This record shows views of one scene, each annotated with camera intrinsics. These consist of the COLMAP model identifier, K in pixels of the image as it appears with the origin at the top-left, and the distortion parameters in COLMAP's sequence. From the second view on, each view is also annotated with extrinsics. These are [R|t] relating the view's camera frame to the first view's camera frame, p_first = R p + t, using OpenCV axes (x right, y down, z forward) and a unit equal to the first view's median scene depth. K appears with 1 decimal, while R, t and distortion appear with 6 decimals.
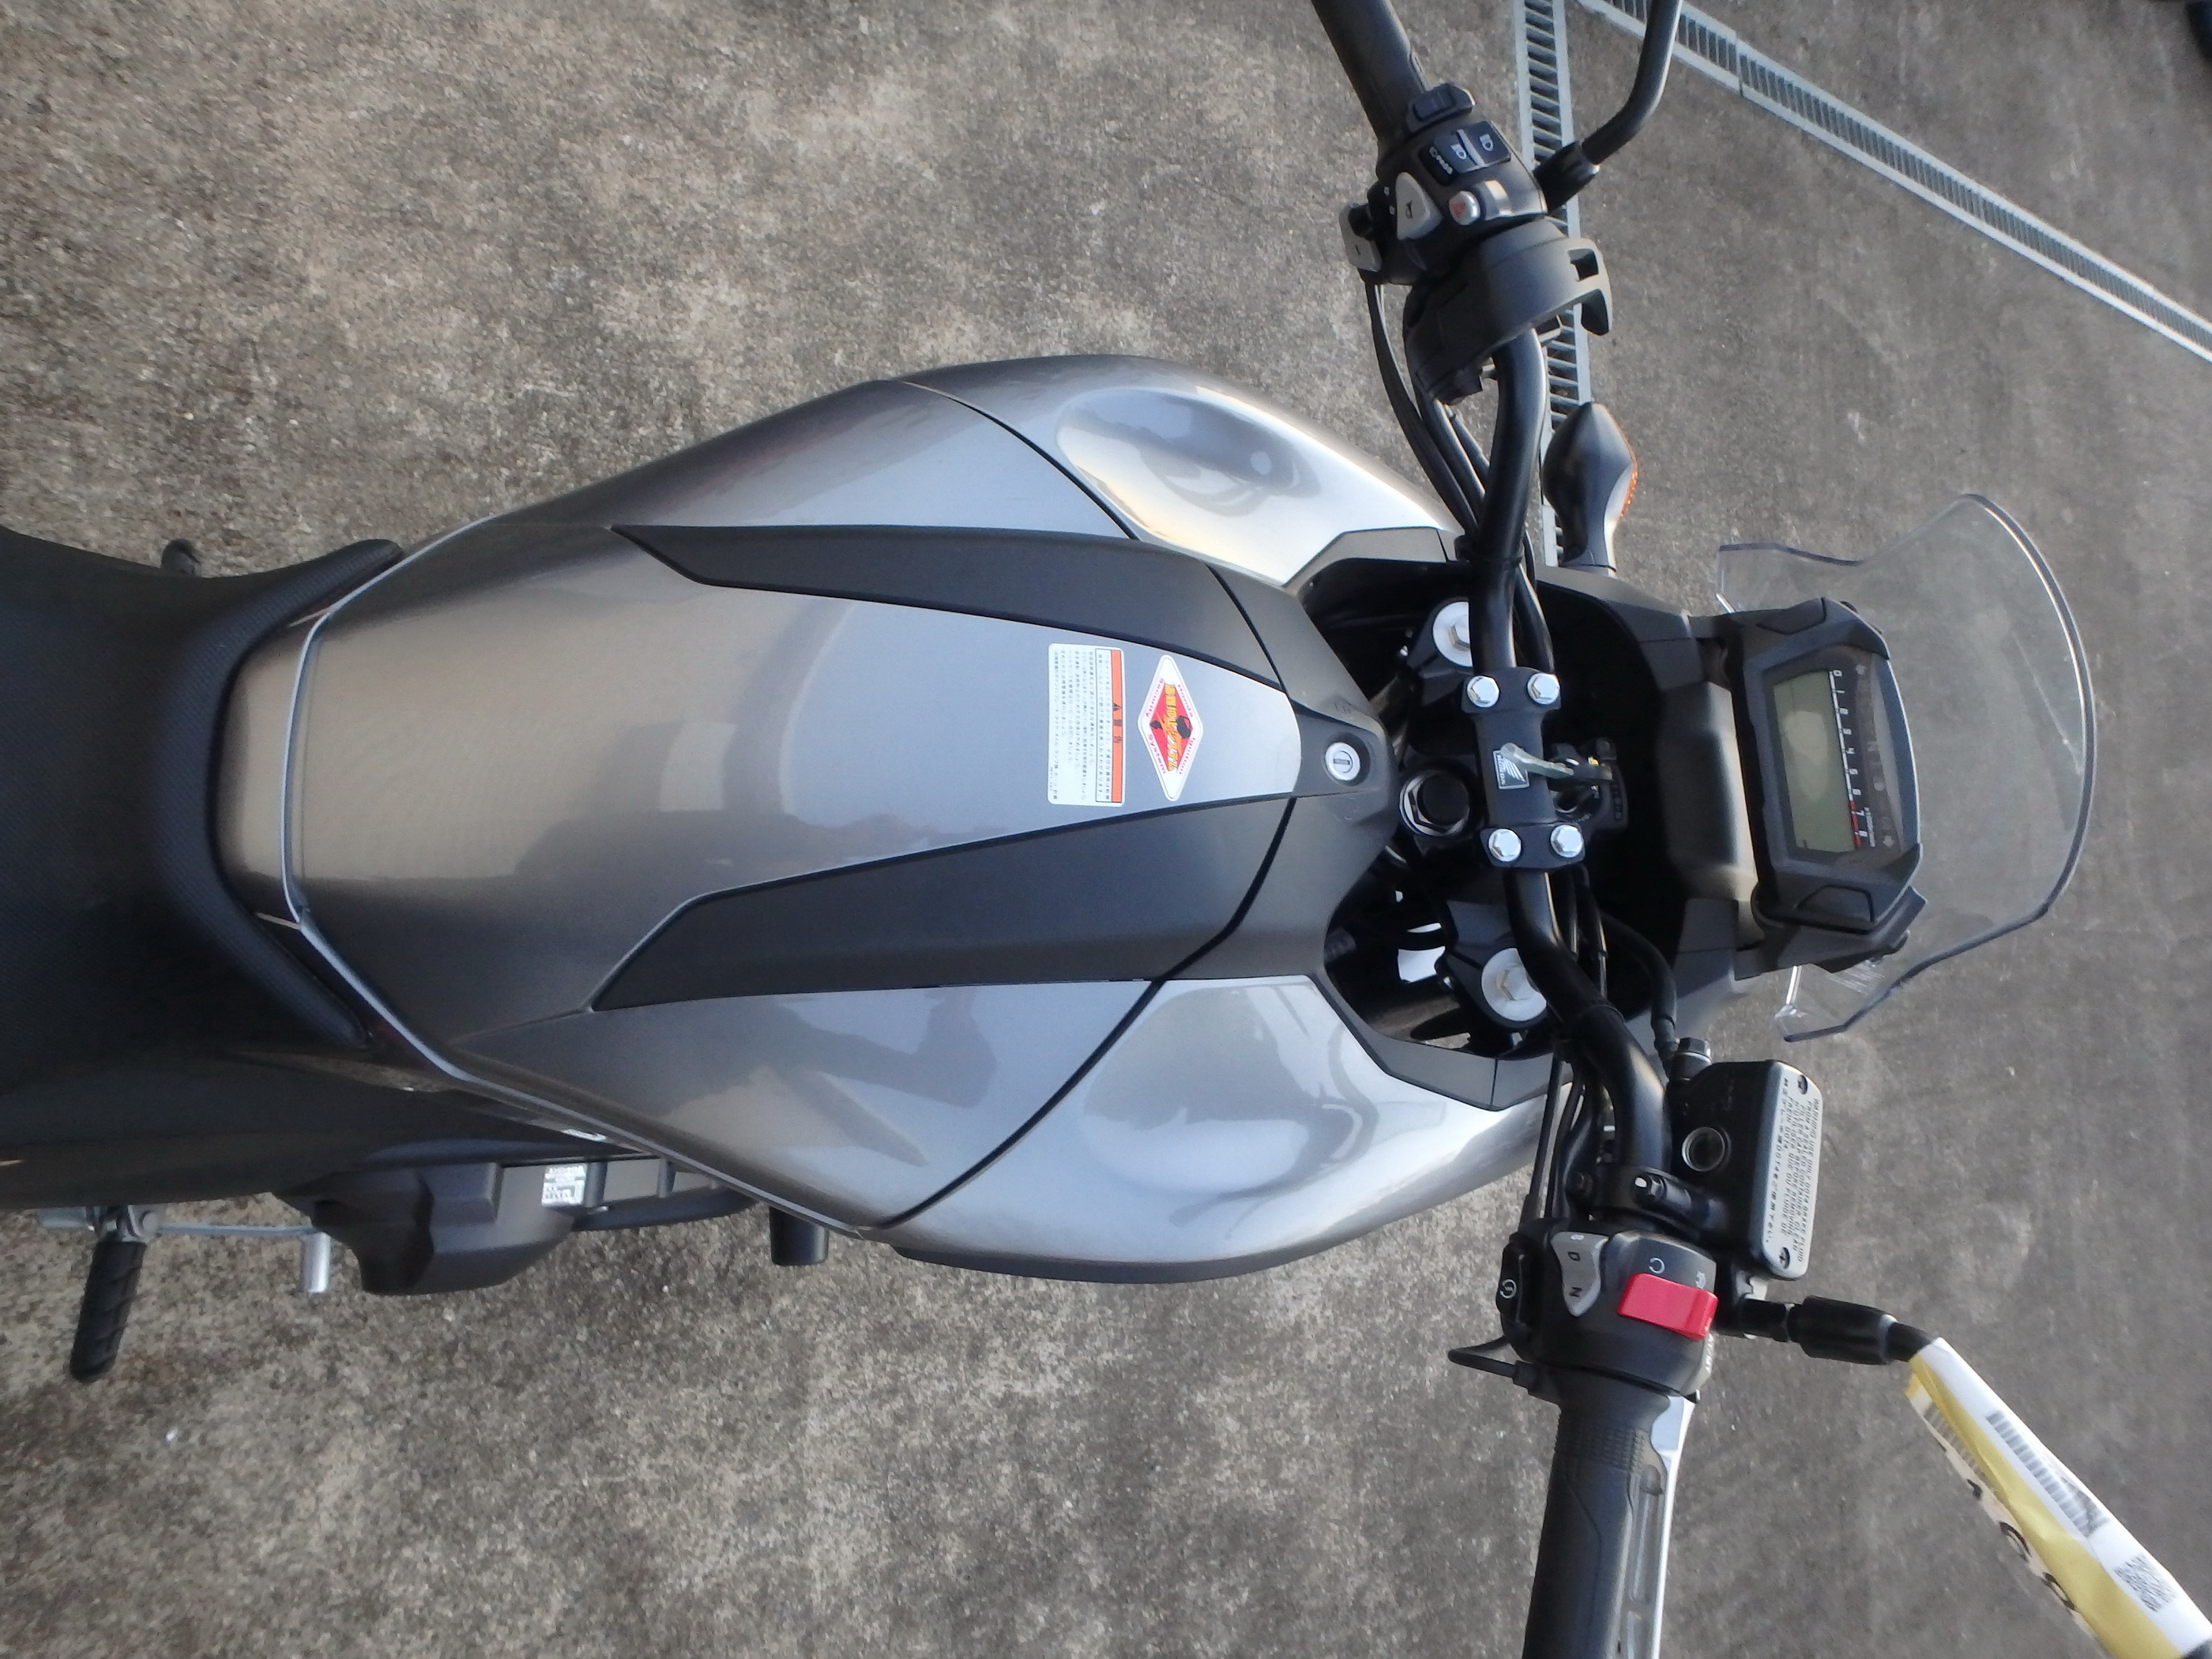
lens RADIAL K [[1384.4, 0, 1119.4], [0, 1384.4, 808.4], [0, 0, 1]] dist [-0.050017, 0.013586]
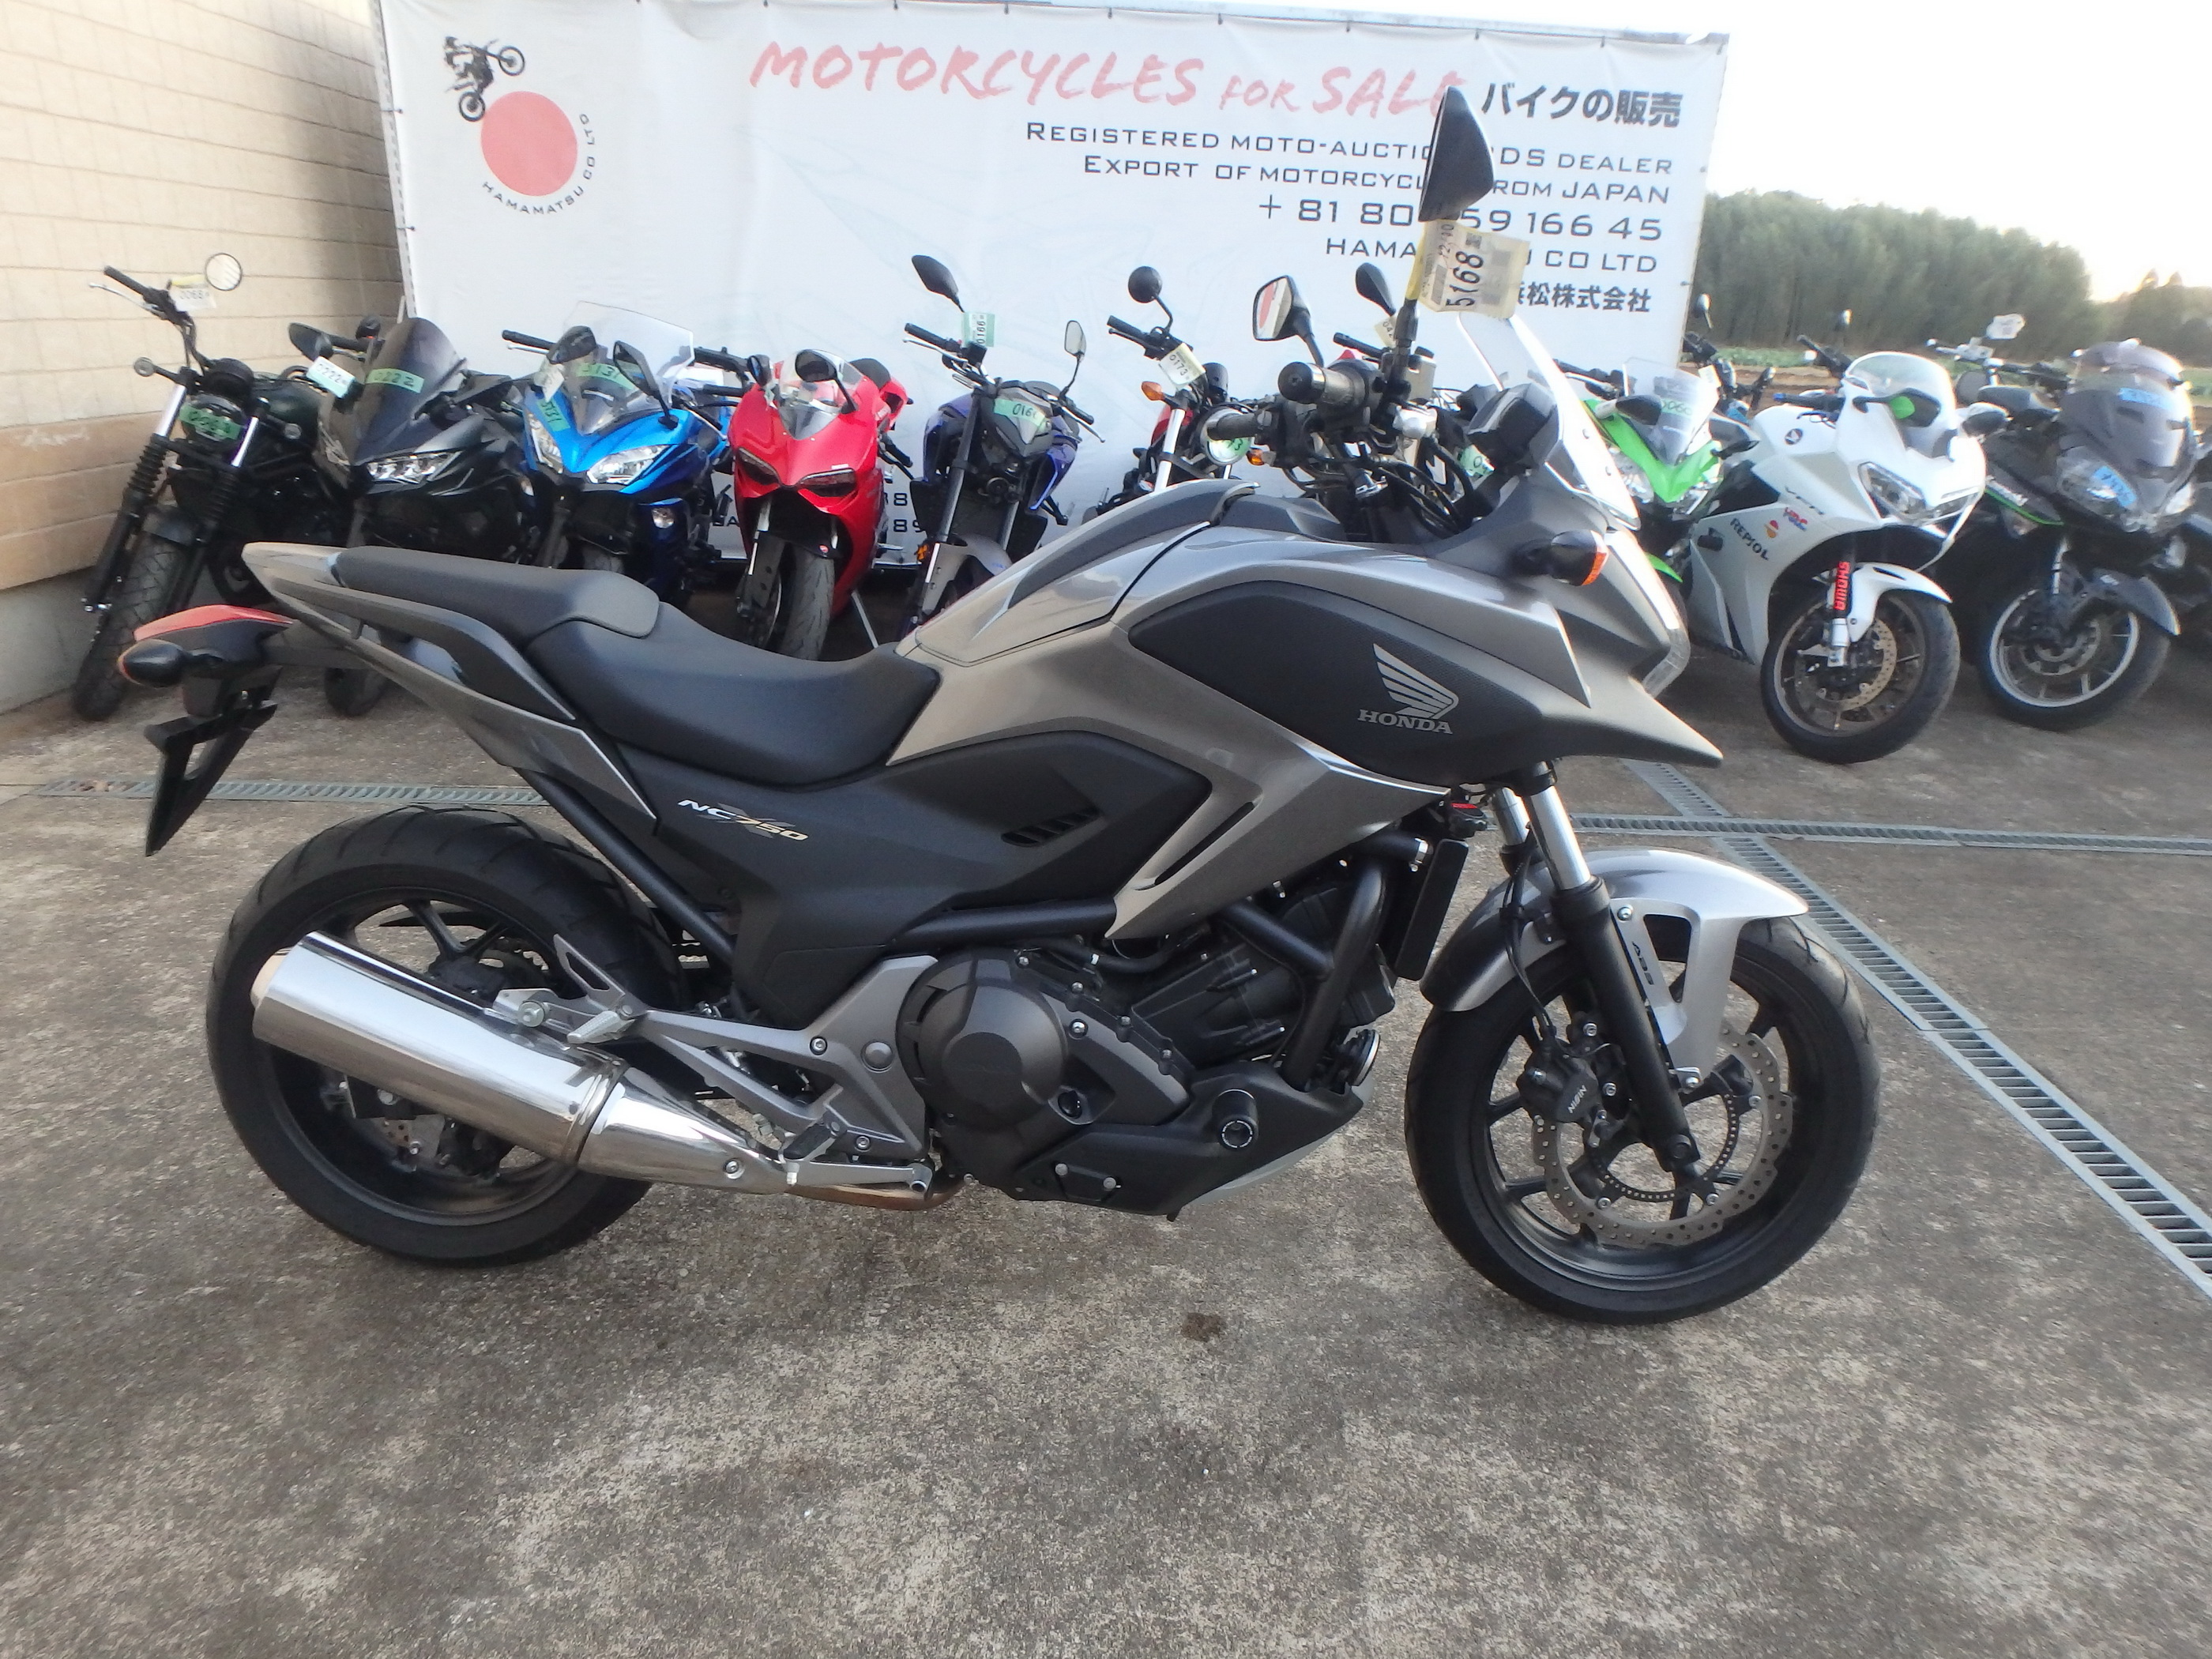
lens RADIAL K [[1376.7, 0, 1117.9], [0, 1376.7, 819.8], [0, 0, 1]] dist [-0.043765, 0.011602]
pose [[0.858063, -0.473079, -0.199808, 0.065862], [0.038148, 0.446719, -0.893861, 1.059735], [0.512125, 0.759367, 0.401360, 0.138928]]
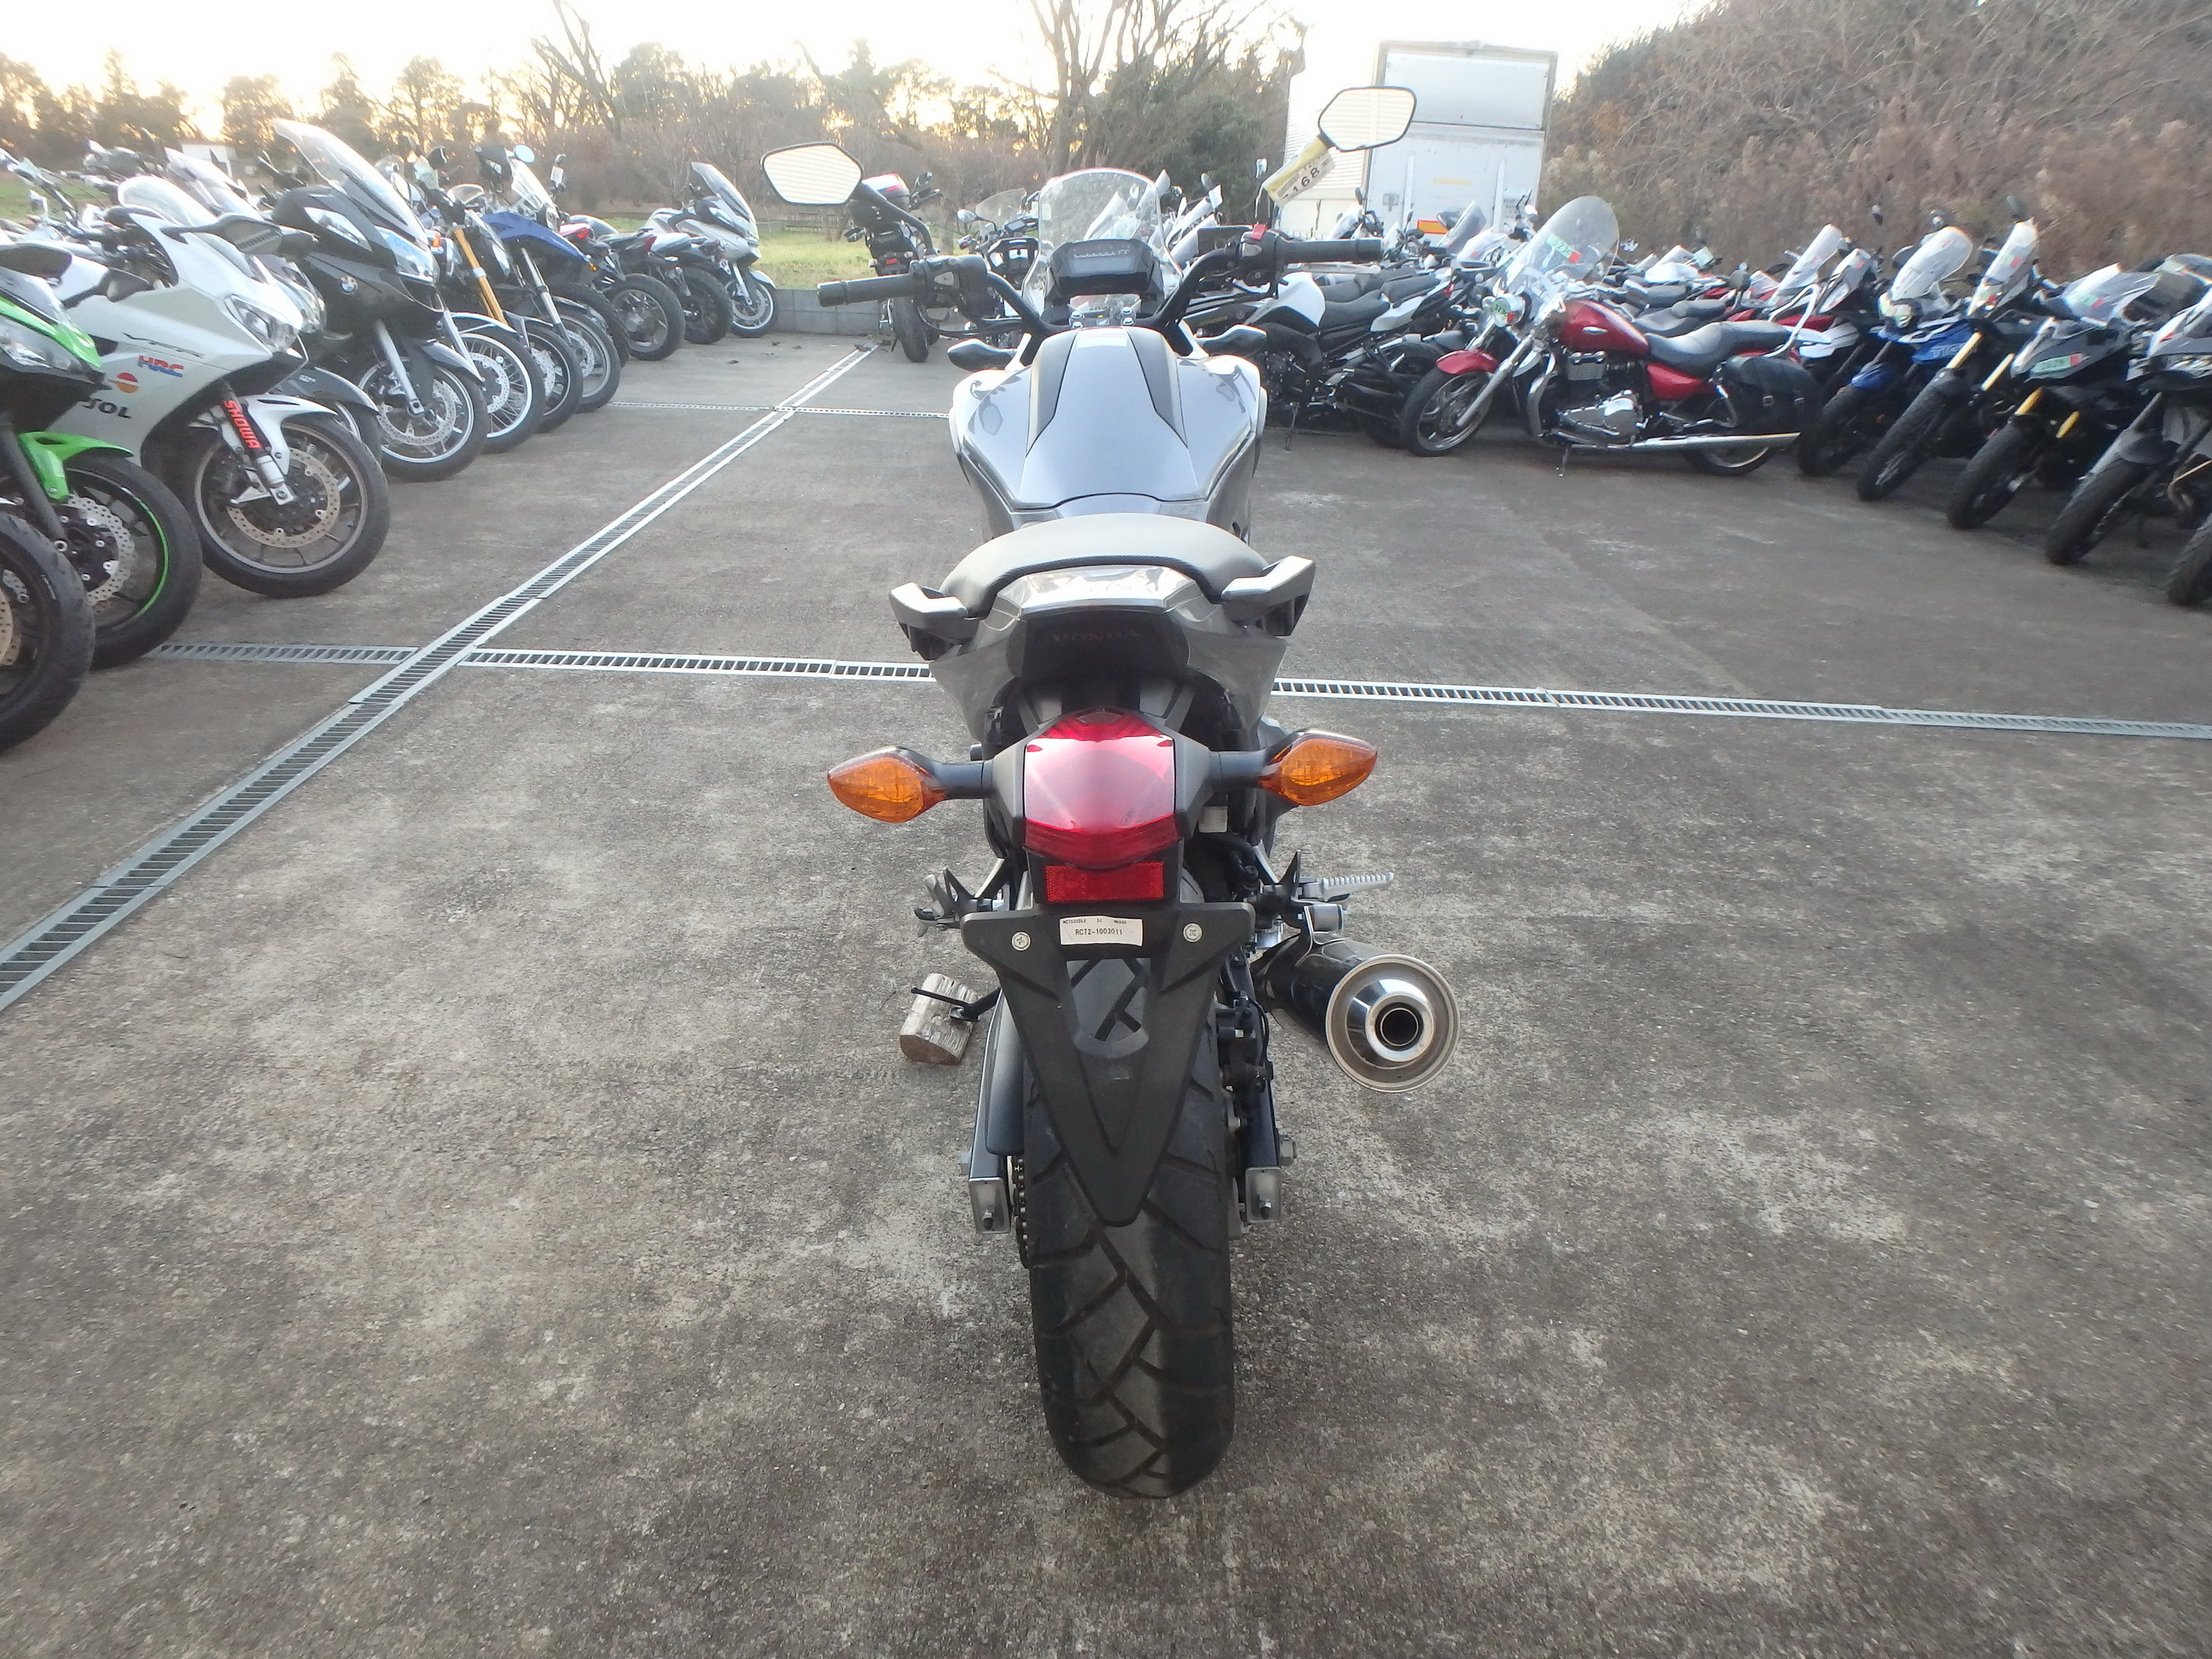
lens RADIAL K [[1384.4, 0, 1119.4], [0, 1384.4, 808.4], [0, 0, 1]] dist [-0.050017, 0.013586]
pose [[0.018023, -0.830505, 0.556720, -1.118823], [0.986235, 0.106300, 0.126649, -0.120946], [-0.164362, 0.546774, 0.820989, -0.452921]]
